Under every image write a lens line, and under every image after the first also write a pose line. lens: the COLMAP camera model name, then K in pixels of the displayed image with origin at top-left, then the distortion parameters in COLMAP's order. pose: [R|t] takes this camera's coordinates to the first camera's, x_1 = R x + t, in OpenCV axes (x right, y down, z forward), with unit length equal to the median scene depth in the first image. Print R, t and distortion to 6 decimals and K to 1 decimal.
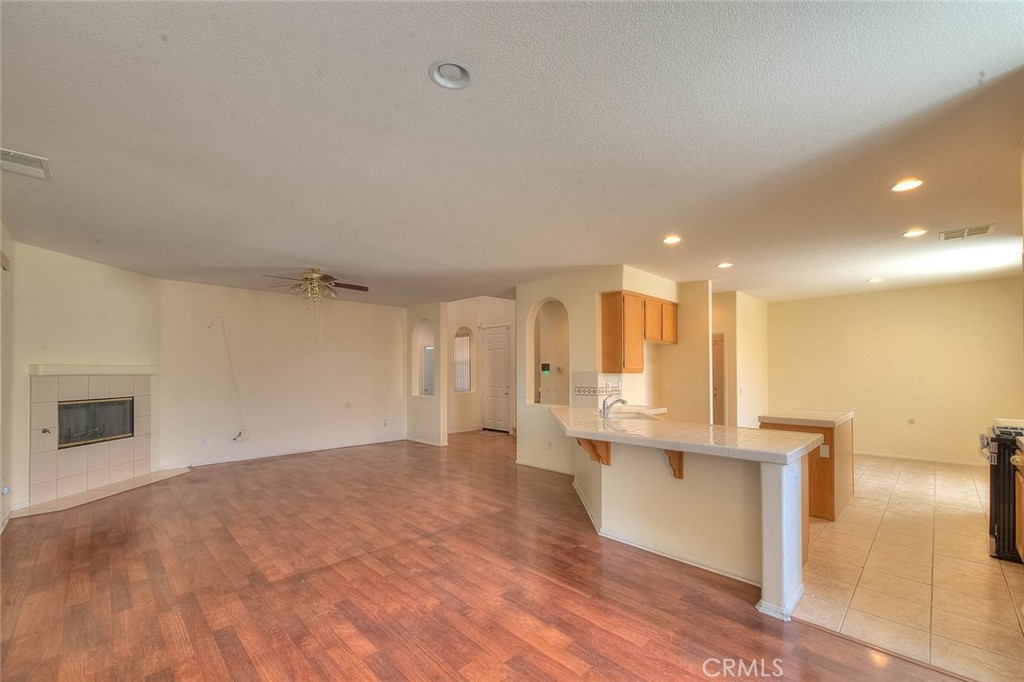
lens RADIAL K [[418.5, 0, 517.1], [0, 418.5, 361.5], [0, 0, 1]] dist [-0.001361, -0.000467]
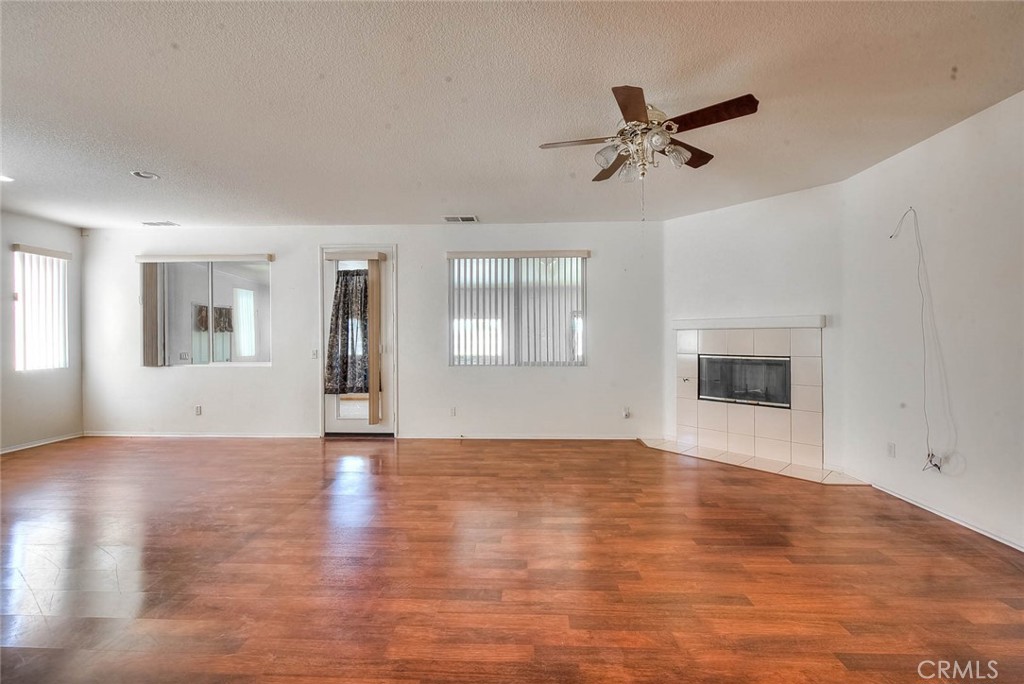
lens RADIAL K [[412.1, 0, 512.0], [0, 412.1, 342.0], [0, 0, 1]] dist [-0.001093, -0.000220]
pose [[-0.735503, 0.009106, -0.677460, -0.041719], [0.018978, 0.999794, -0.007165, 0.061490], [0.677255, -0.018127, -0.735525, 1.411896]]
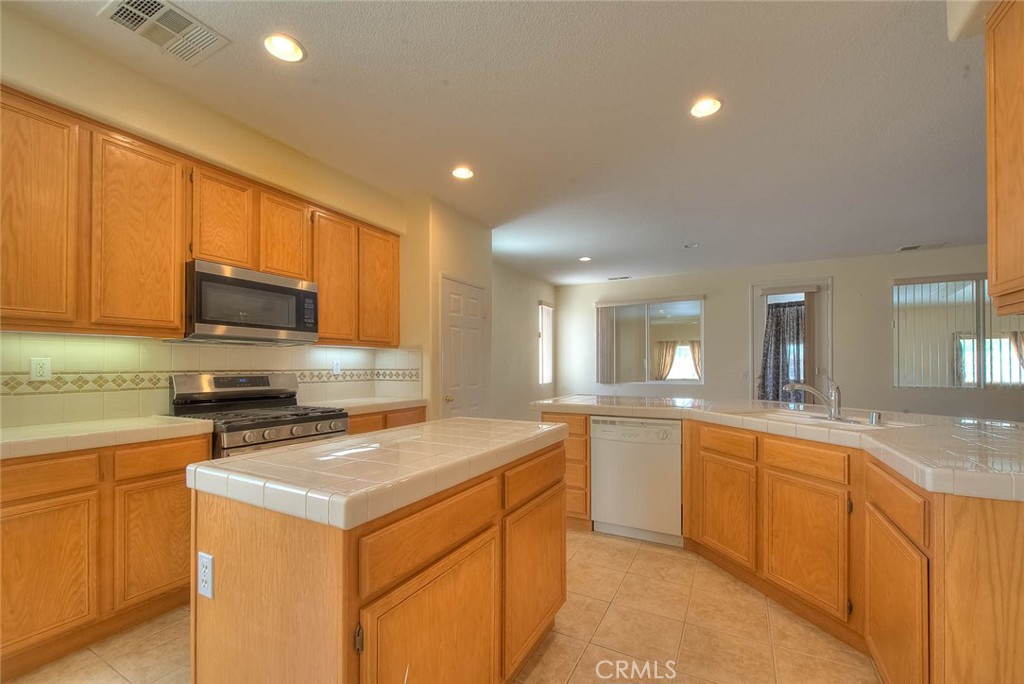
lens RADIAL K [[413.8, 0, 512.1], [0, 413.8, 361.1], [0, 0, 1]] dist [-0.000043, -0.000278]
pose [[-0.958484, -0.000250, -0.285147, 0.698201], [0.010204, 0.999329, -0.035175, 0.070926], [0.284964, -0.036624, -0.957838, 1.296509]]
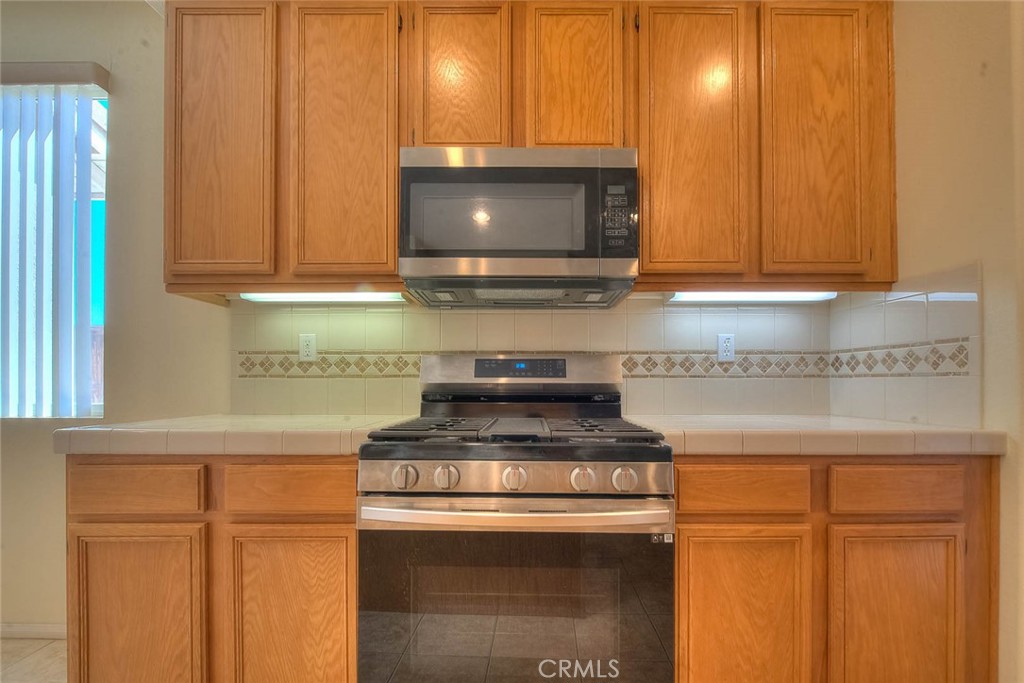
lens RADIAL K [[424.5, 0, 521.5], [0, 424.5, 381.0], [0, 0, 1]] dist [-0.002768, -0.000561]
pose [[-0.713589, 0.004723, 0.700548, 0.657911], [-0.015633, 0.999621, -0.022662, 0.093517], [-0.700390, -0.027123, -0.713245, 0.872351]]
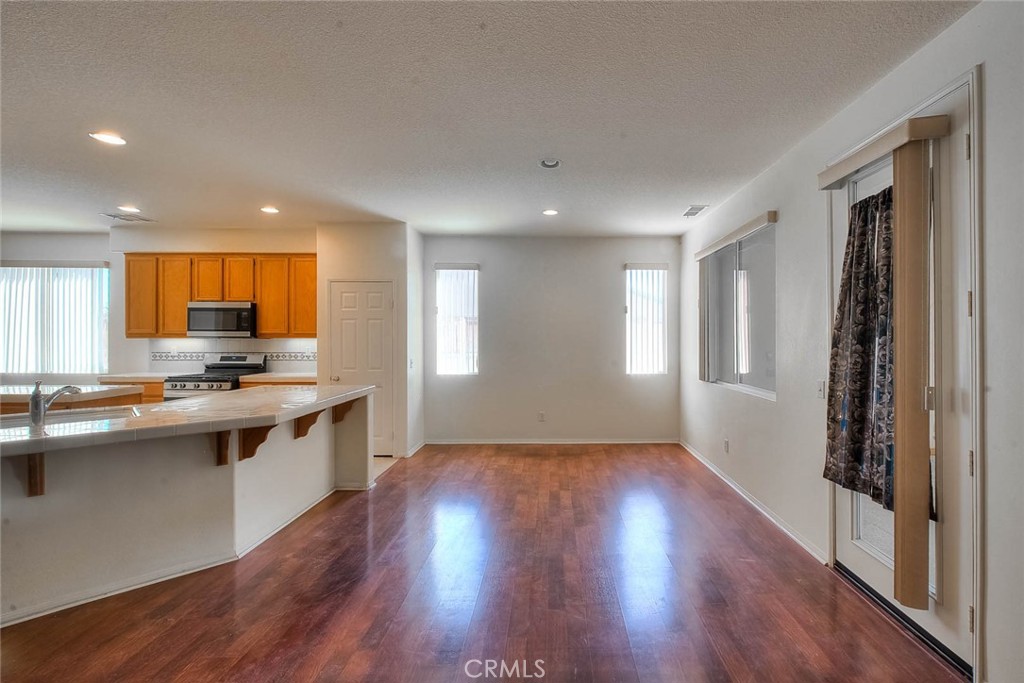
lens RADIAL K [[450.4, 0, 562.9], [0, 450.4, 337.1], [0, 0, 1]] dist [-0.001543, -0.001177]
pose [[-0.723600, -0.001357, 0.690219, -0.570019], [-0.017783, 0.999703, -0.016677, 0.022567], [-0.689991, -0.024342, -0.723409, 0.896640]]
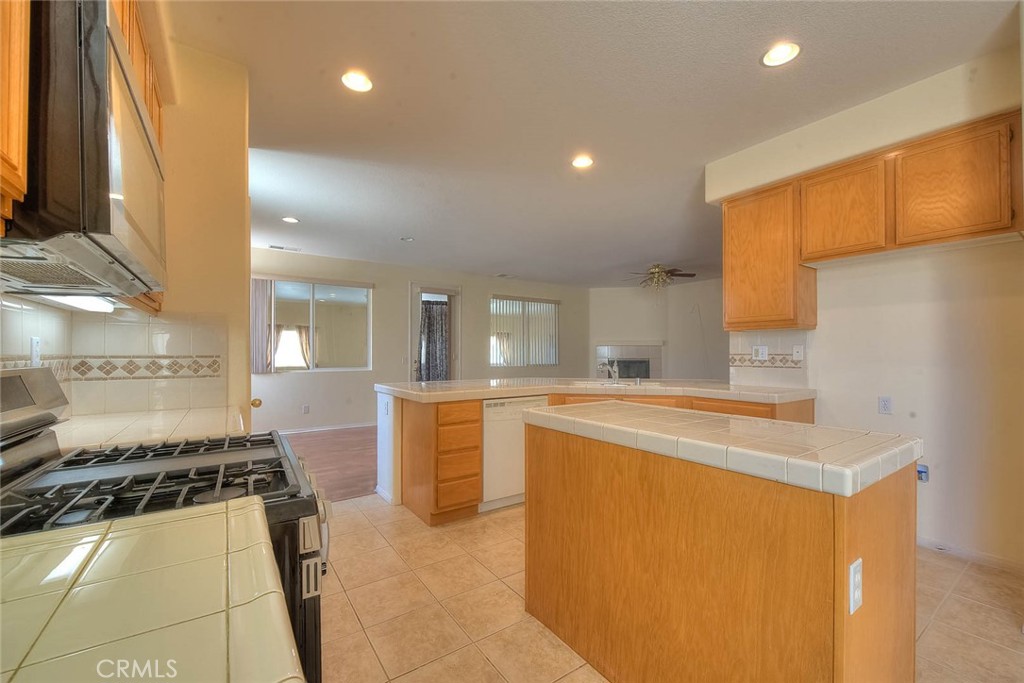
lens RADIAL K [[418.6, 0, 515.5], [0, 418.6, 349.6], [0, 0, 1]] dist [-0.000108, -0.000087]
pose [[-0.177571, -0.006670, -0.984085, 1.034058], [0.022782, 0.999681, -0.010887, 0.062494], [0.983844, -0.024352, -0.177362, 0.895251]]
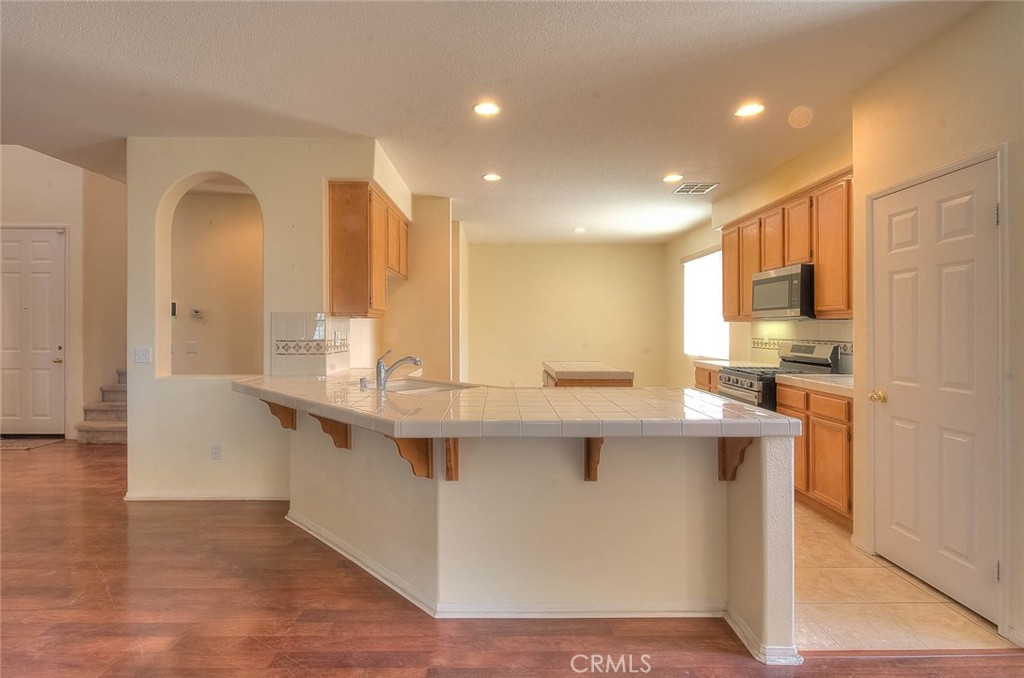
lens RADIAL K [[488.3, 0, 500.1], [0, 488.3, 327.6], [0, 0, 1]] dist [-0.002524, -0.000857]
pose [[0.702957, 0.003933, 0.711222, -0.135350], [-0.019577, 0.999713, 0.013822, 0.034361], [-0.710963, -0.023640, 0.702832, 0.399883]]
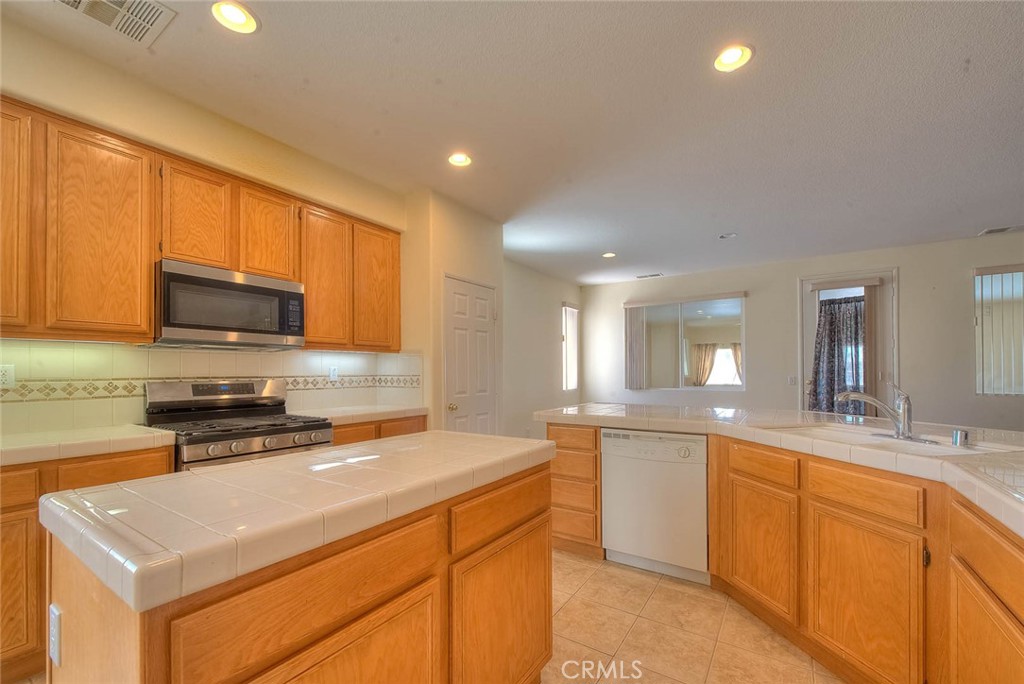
lens RADIAL K [[416.5, 0, 509.9], [0, 416.5, 366.2], [0, 0, 1]] dist [-0.001092, -0.000584]
pose [[-0.980741, 0.003747, -0.195279, 0.631671], [0.010988, 0.999291, -0.036009, 0.069232], [0.195006, -0.037461, -0.980086, 1.247310]]
